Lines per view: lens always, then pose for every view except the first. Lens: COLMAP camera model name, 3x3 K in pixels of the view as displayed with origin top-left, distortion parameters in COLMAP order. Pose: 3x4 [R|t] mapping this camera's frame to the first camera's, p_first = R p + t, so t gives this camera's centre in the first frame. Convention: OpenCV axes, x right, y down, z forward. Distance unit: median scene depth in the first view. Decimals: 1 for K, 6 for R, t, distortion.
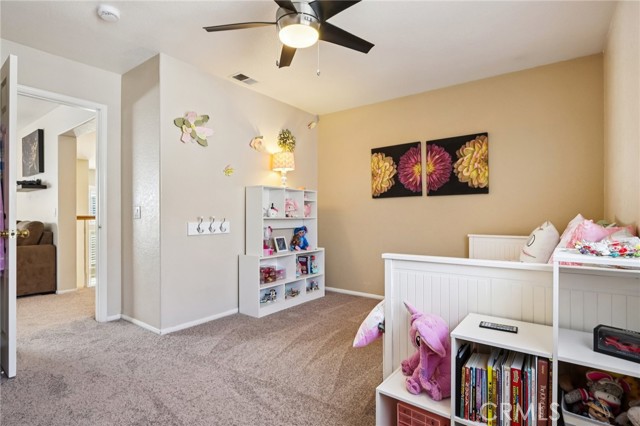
lens RADIAL K [[328.1, 0, 321.4], [0, 328.1, 211.7], [0, 0, 1]] dist [-0.010815, -0.000399]
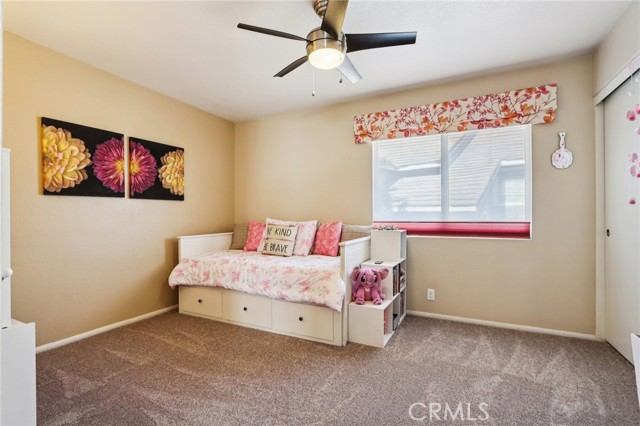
lens RADIAL K [[298.1, 0, 321.4], [0, 298.1, 217.2], [0, 0, 1]] dist [-0.003981, 0.001783]
pose [[-0.174305, 0.003136, 0.984687, -0.576966], [0.000152, 0.999995, -0.003157, 0.006284], [-0.984692, -0.000401, -0.174305, 0.641081]]
